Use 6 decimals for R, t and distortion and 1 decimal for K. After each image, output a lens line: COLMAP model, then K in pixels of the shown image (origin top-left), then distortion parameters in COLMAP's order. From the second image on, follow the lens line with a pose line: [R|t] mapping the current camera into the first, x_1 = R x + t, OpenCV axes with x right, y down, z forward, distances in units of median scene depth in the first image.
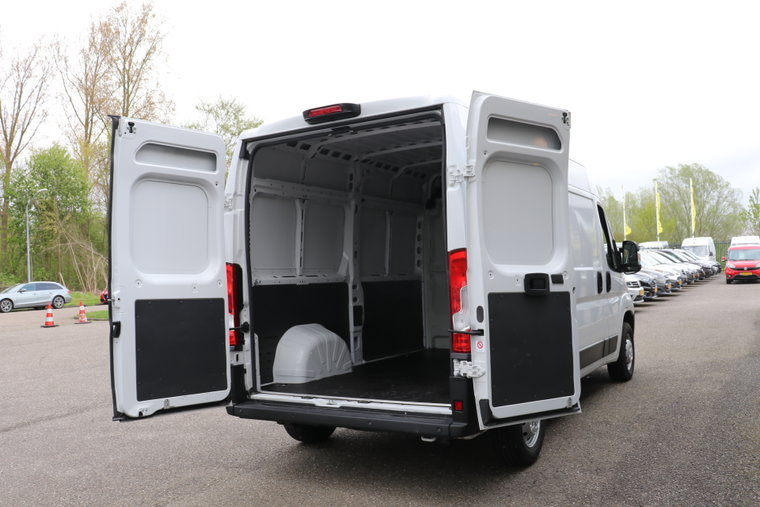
lens RADIAL K [[715.0, 0, 375.3], [0, 715.0, 255.1], [0, 0, 1]] dist [-0.168553, 0.186878]
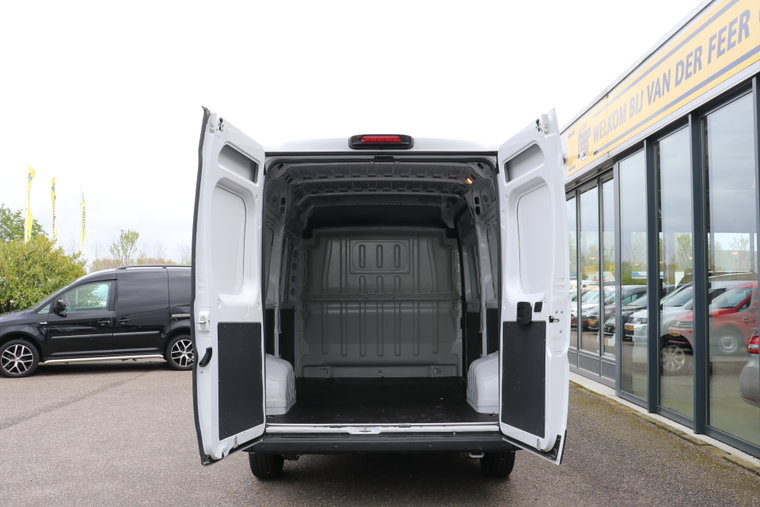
lens RADIAL K [[715.0, 0, 375.3], [0, 715.0, 255.1], [0, 0, 1]] dist [-0.168553, 0.186878]
pose [[0.846924, 0.067751, 0.527381, -0.602073], [-0.042944, 0.997324, -0.059159, 0.022630], [-0.529978, 0.027455, 0.847567, 0.147700]]
